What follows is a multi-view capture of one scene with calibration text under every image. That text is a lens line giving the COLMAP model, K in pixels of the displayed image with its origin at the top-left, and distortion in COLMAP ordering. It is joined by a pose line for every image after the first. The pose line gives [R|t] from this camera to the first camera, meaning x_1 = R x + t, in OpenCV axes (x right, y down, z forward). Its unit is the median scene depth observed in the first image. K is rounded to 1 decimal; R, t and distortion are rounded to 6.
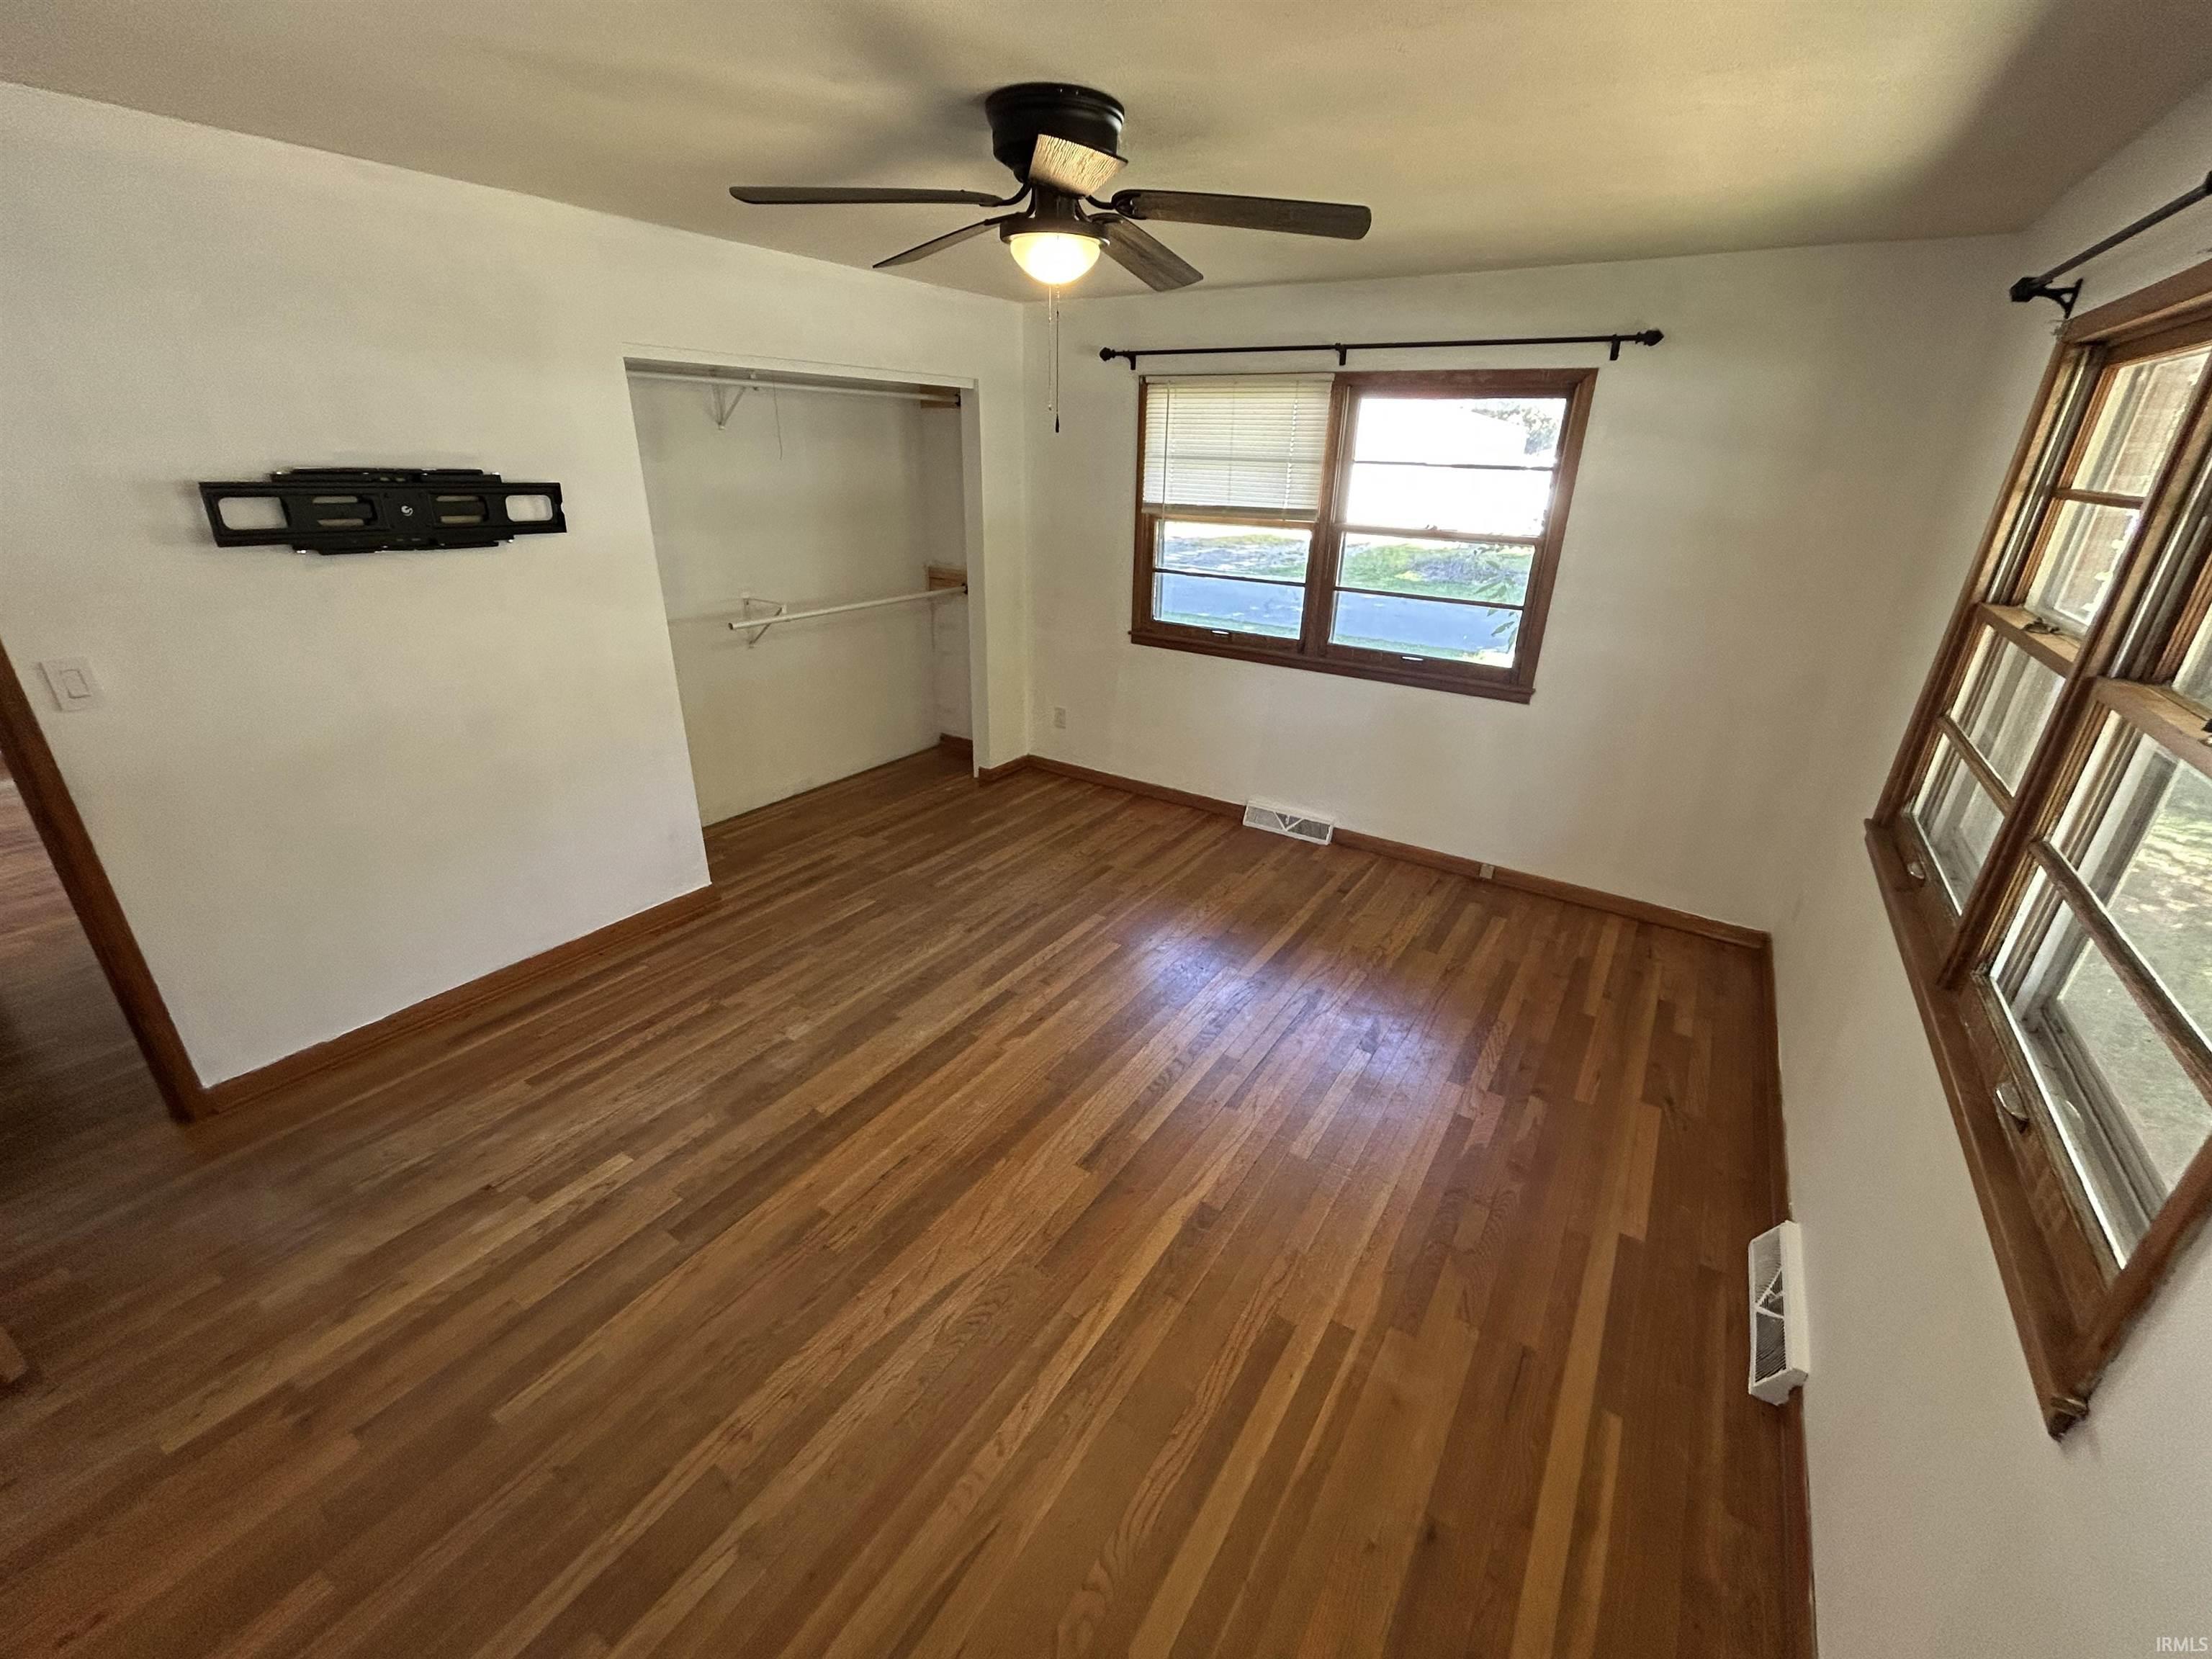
lens RADIAL K [[902.7, 0, 1102.8], [0, 902.7, 830.8], [0, 0, 1]] dist [0.001642, 0.001720]
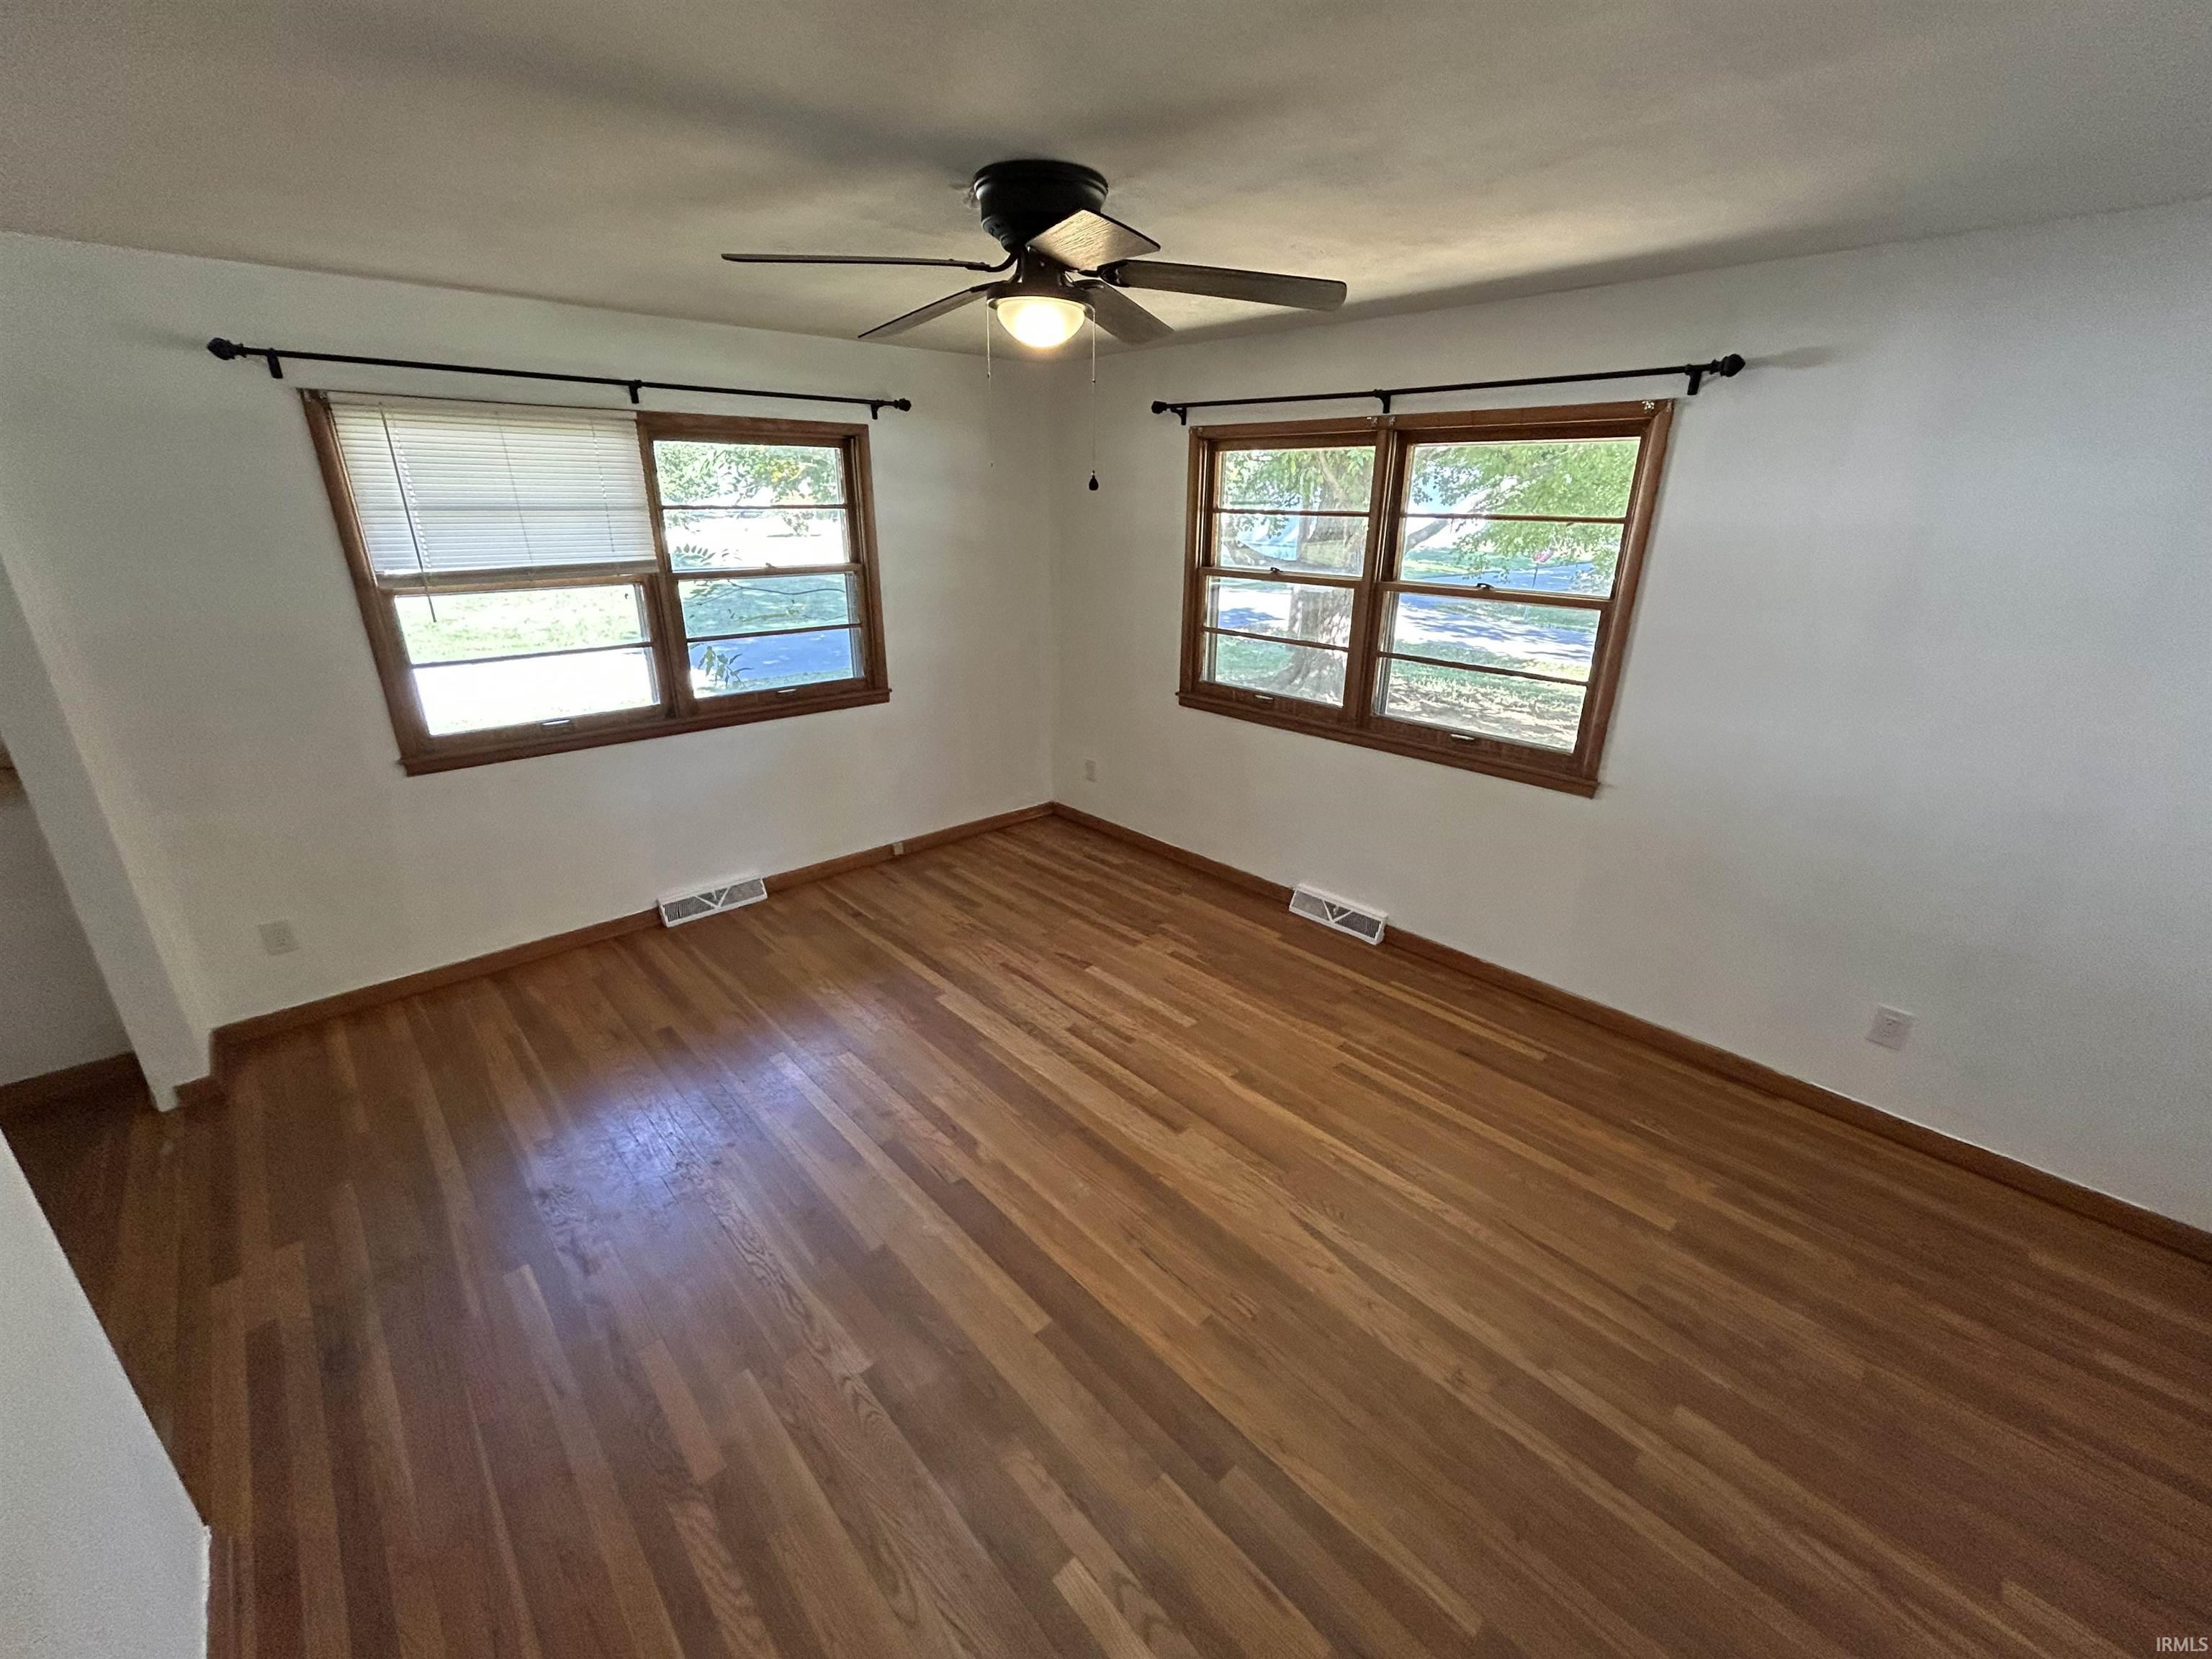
lens RADIAL K [[902.7, 0, 1099.4], [0, 902.7, 838.0], [0, 0, 1]] dist [0.001642, 0.001720]
pose [[0.242399, -0.365425, 0.898725, -0.605550], [0.381041, 0.887773, 0.258199, -0.184587], [-0.892217, 0.279864, 0.354437, 0.385947]]
